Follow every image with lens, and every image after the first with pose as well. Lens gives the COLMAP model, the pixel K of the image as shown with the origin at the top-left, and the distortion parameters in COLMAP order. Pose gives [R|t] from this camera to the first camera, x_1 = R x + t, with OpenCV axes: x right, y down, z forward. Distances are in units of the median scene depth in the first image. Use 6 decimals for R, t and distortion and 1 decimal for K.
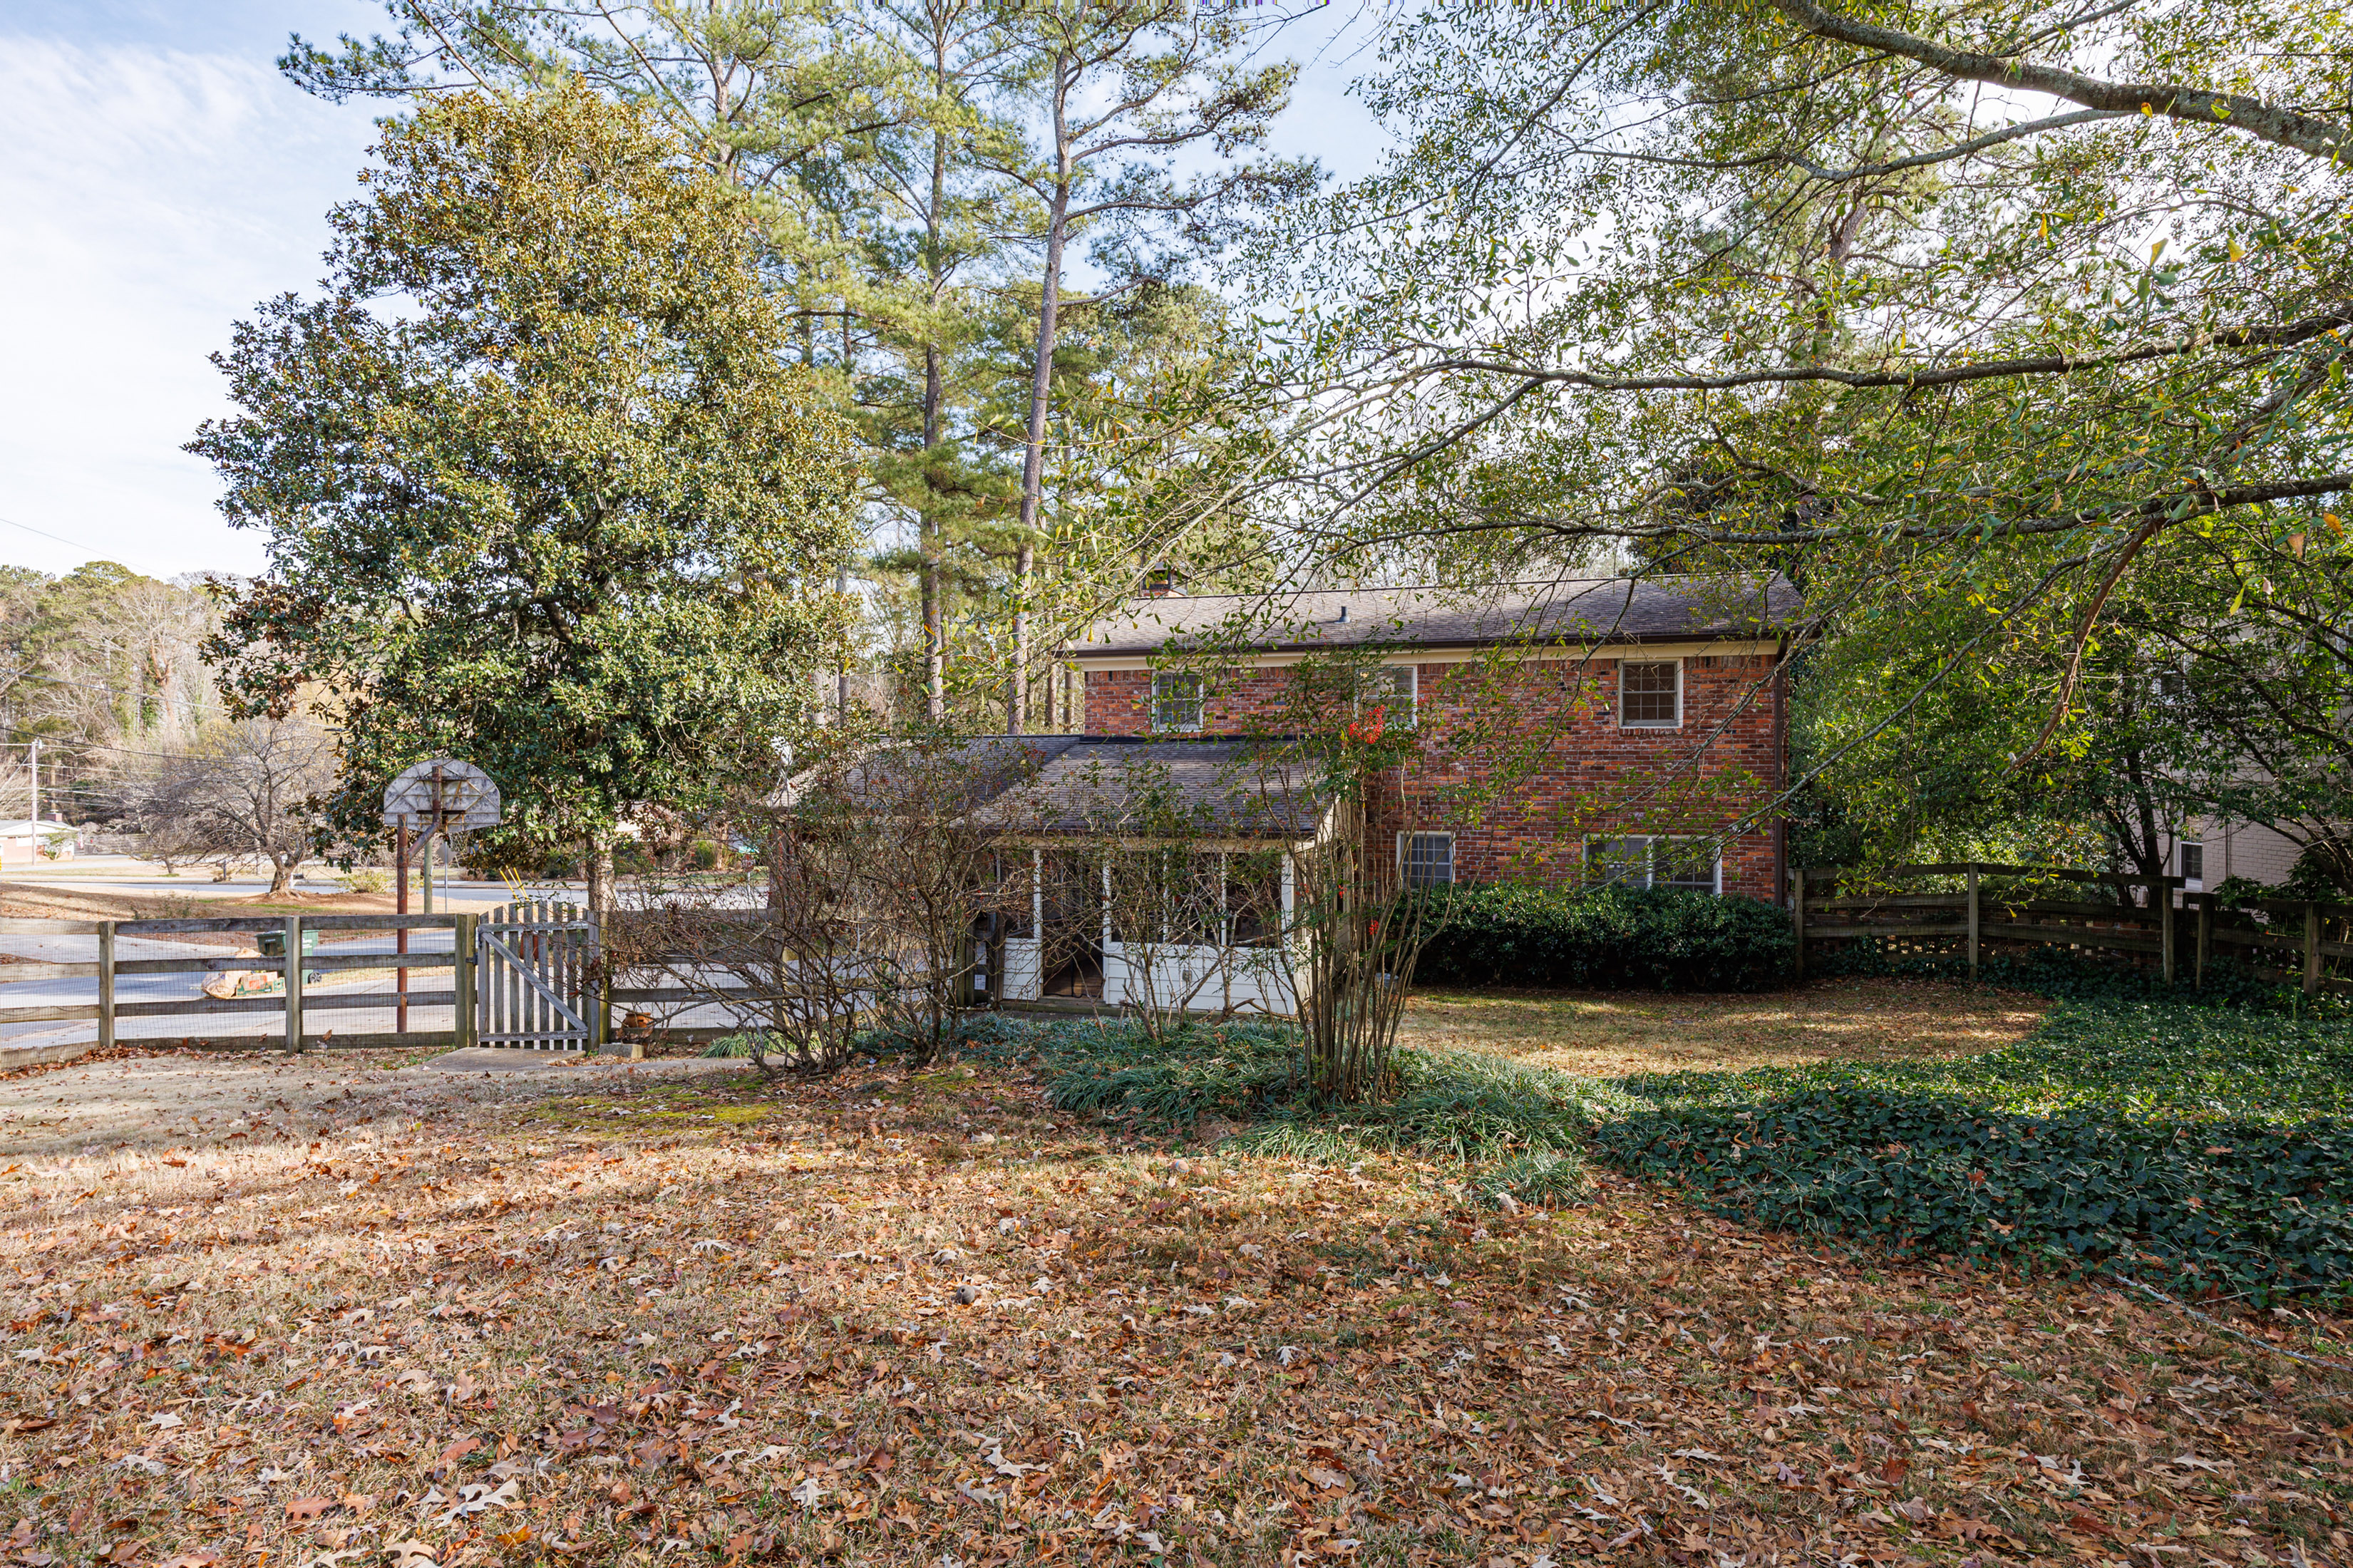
lens RADIAL K [[1340.2, 0, 1173.7], [0, 1340.2, 778.3], [0, 0, 1]] dist [0.003234, 0.000169]
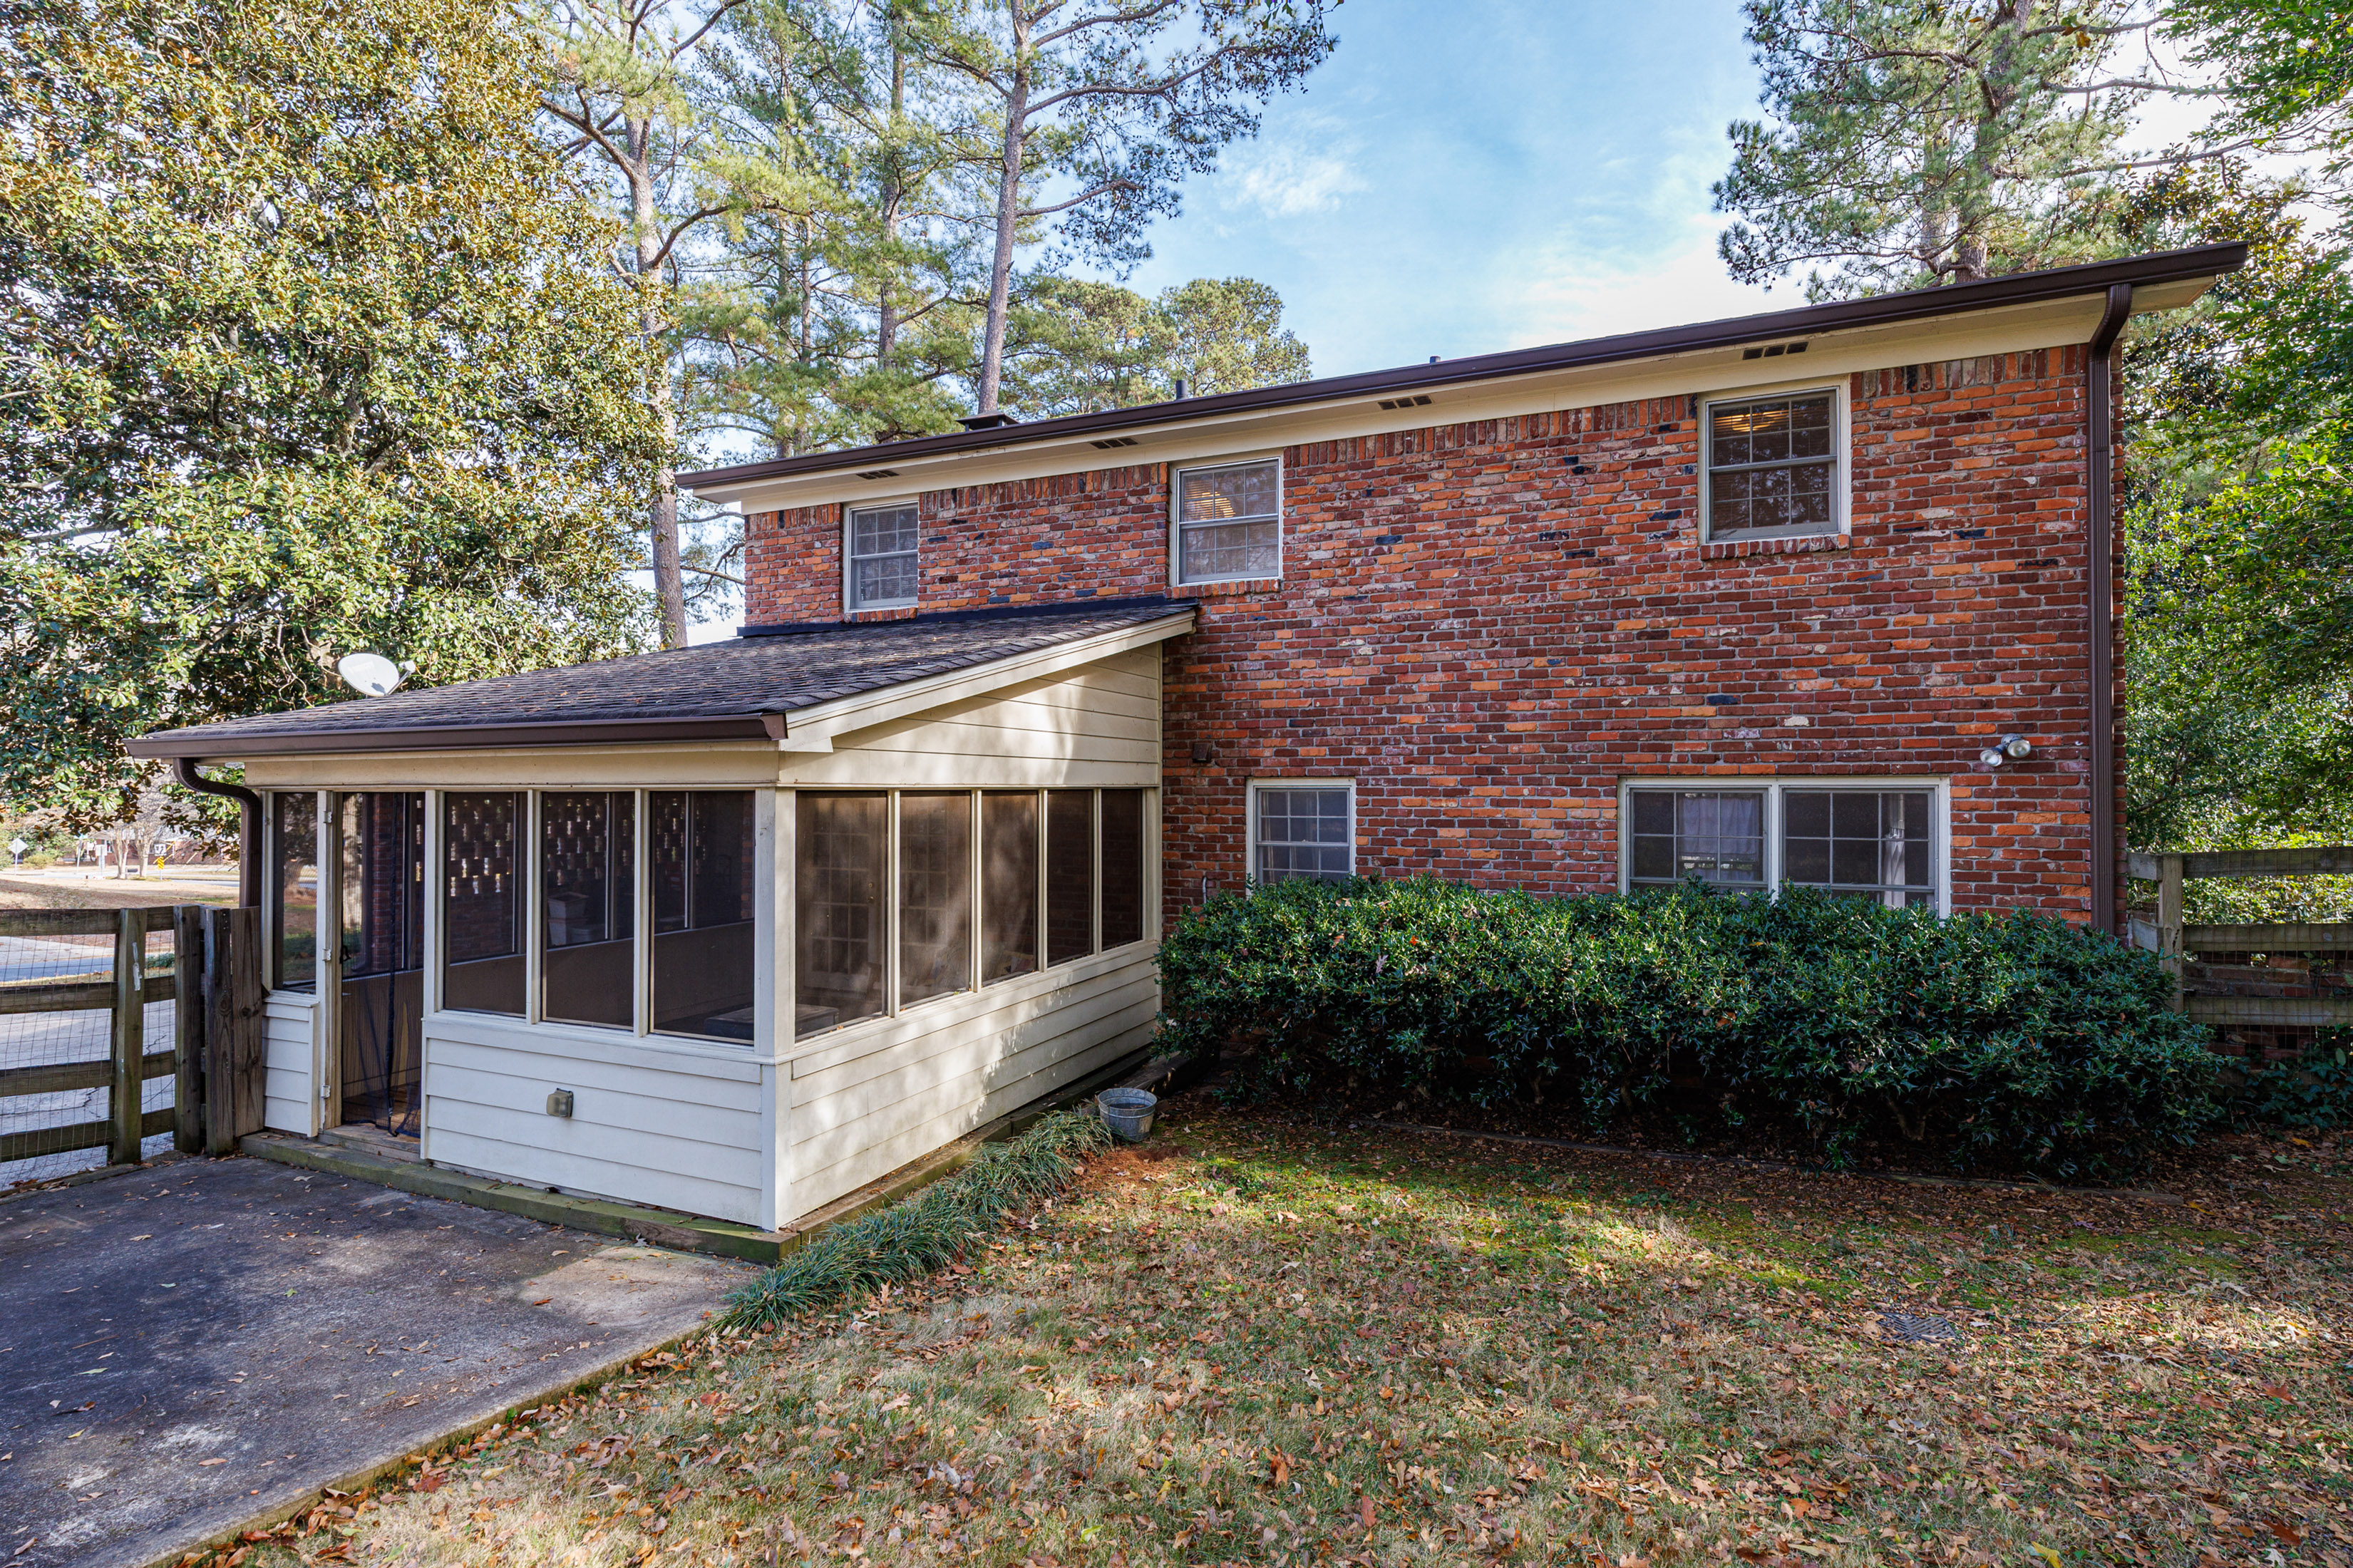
lens RADIAL K [[1135.0, 0, 1179.3], [0, 1135.0, 784.6], [0, 0, 1]] dist [-0.001760, 0.001903]
pose [[0.994033, 0.000565, -0.109080, 0.193382], [-0.002458, 0.999849, -0.017219, 0.049972], [0.109053, 0.017385, 0.993884, 0.584656]]
